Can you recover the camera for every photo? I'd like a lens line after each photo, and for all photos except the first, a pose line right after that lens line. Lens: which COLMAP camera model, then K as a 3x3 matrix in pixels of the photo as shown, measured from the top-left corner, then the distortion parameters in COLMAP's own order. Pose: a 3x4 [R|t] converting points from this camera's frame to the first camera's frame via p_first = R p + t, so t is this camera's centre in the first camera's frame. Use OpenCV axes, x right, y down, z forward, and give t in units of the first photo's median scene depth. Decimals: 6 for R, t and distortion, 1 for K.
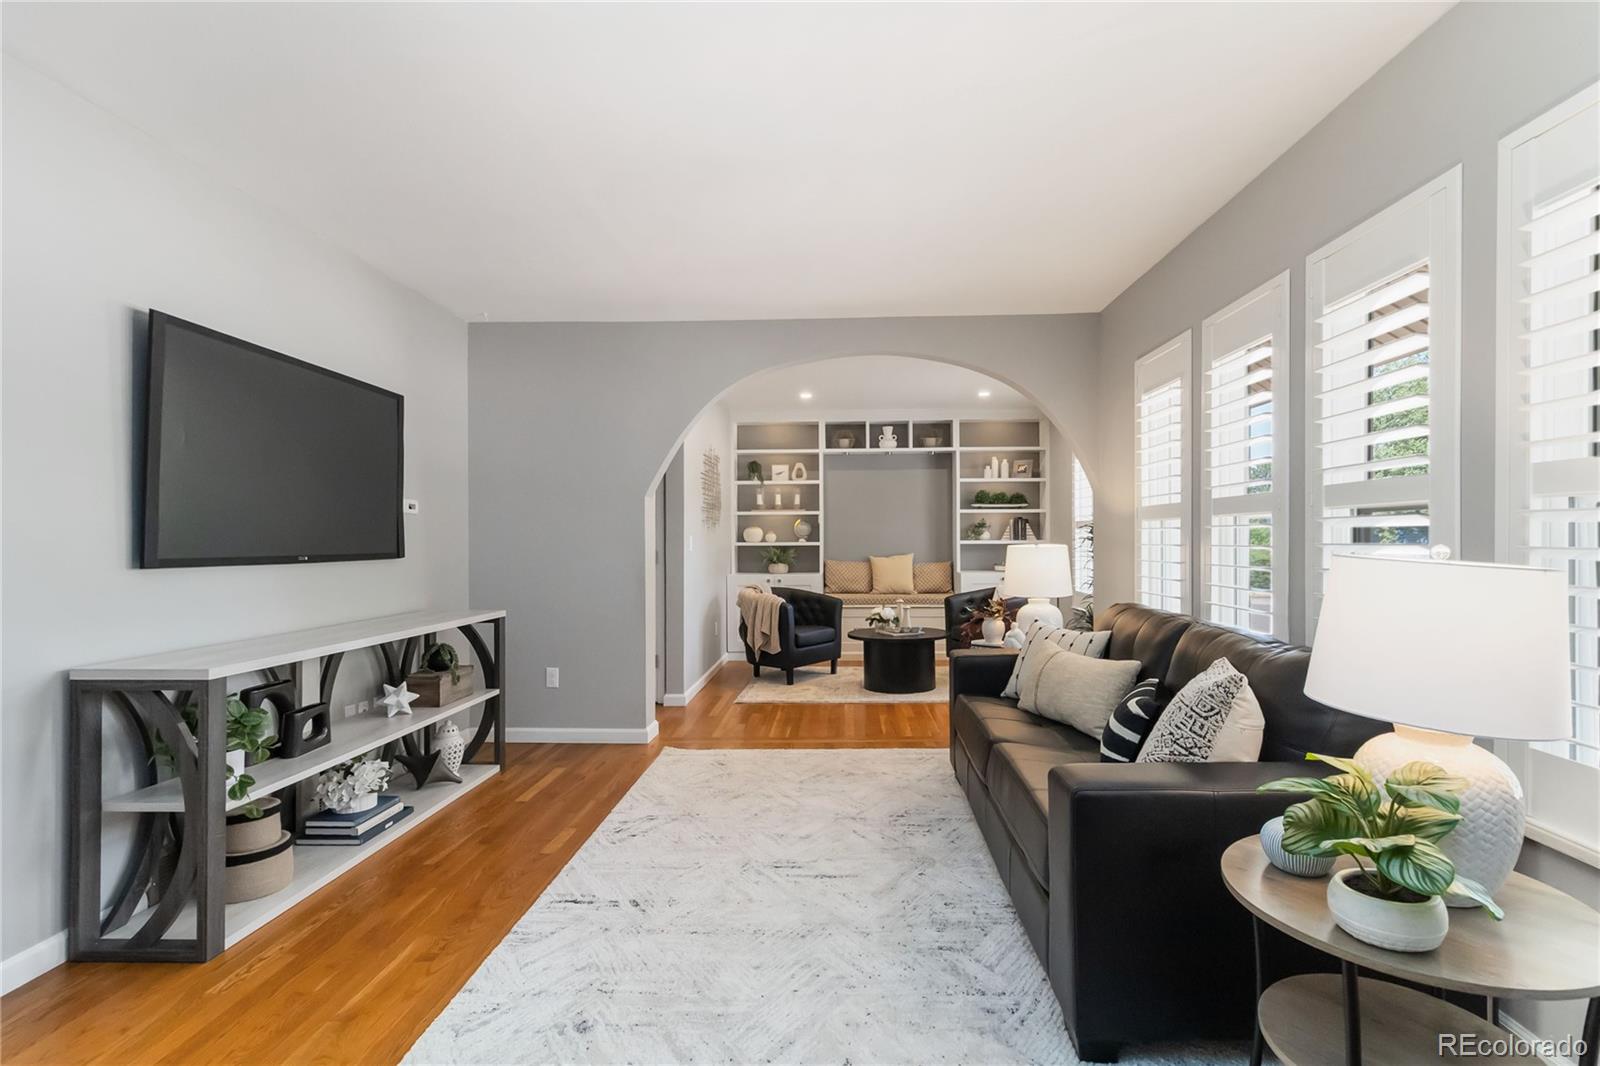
lens RADIAL K [[745.2, 0, 807.3], [0, 745.2, 531.6], [0, 0, 1]] dist [0.008586, 0.000961]
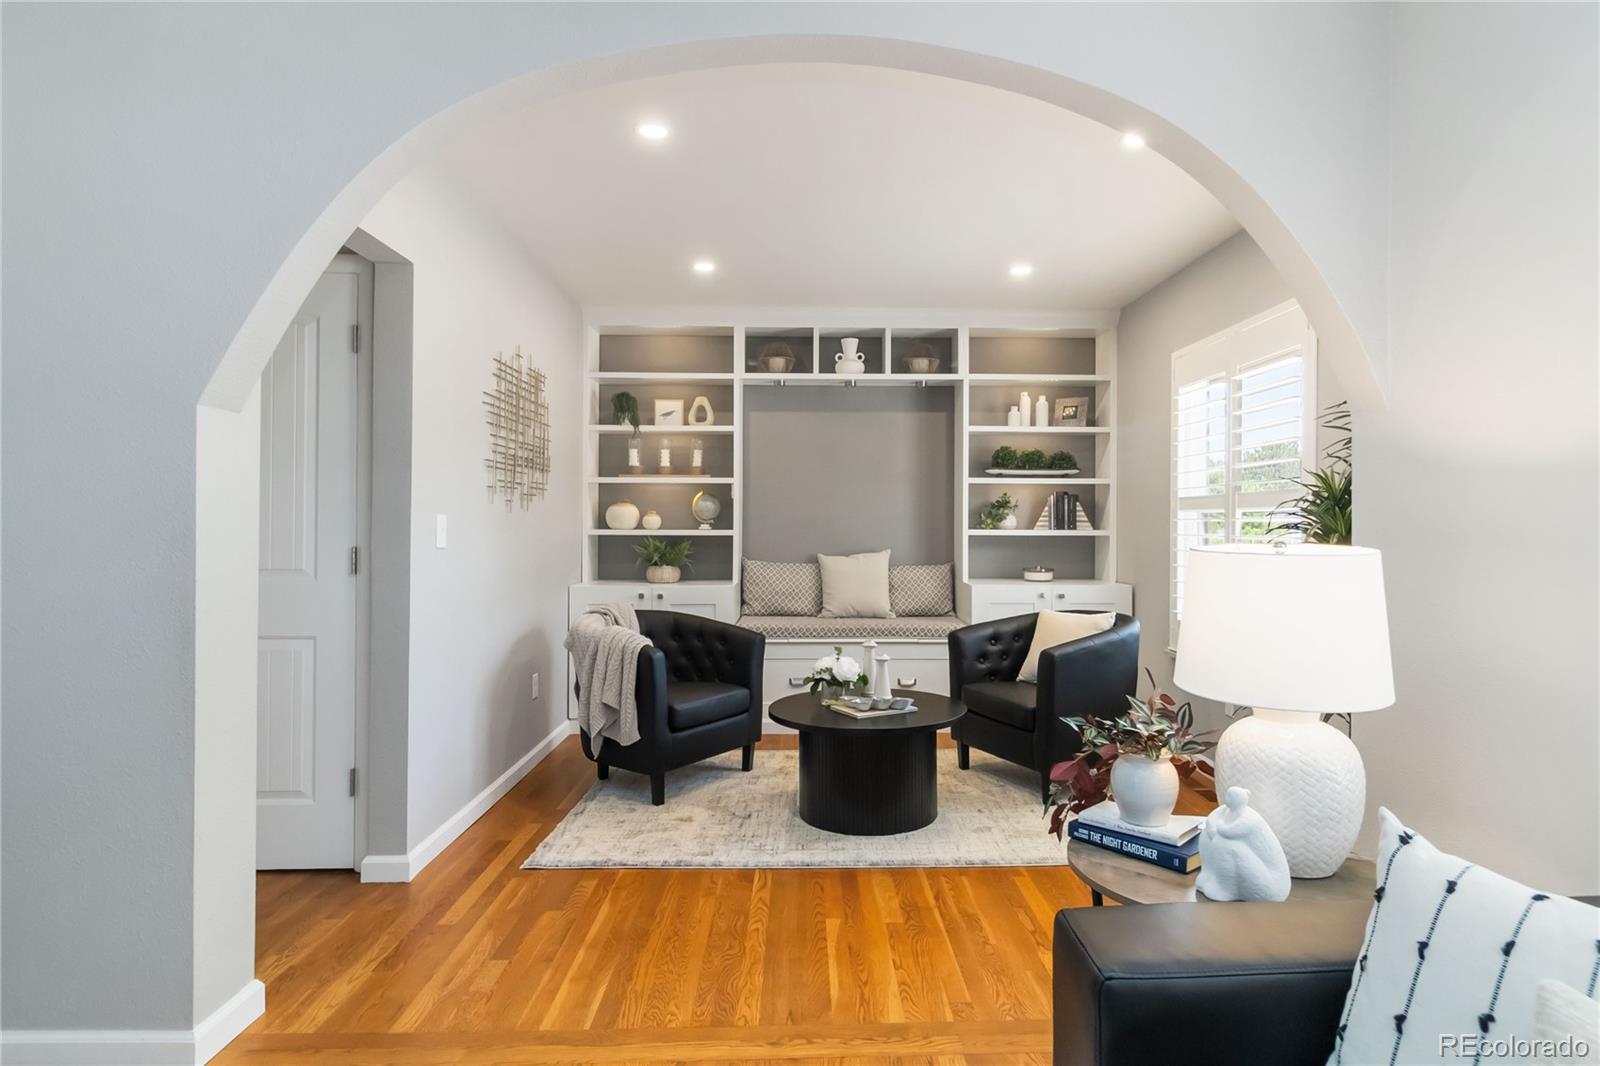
lens RADIAL K [[847.2, 0, 823.2], [0, 847.2, 512.4], [0, 0, 1]] dist [0.000247, 0.000246]
pose [[0.996954, 0.010454, 0.077292, 0.035552], [-0.009973, 0.999928, -0.006610, 0.003841], [-0.077356, 0.005819, 0.996987, 0.324725]]
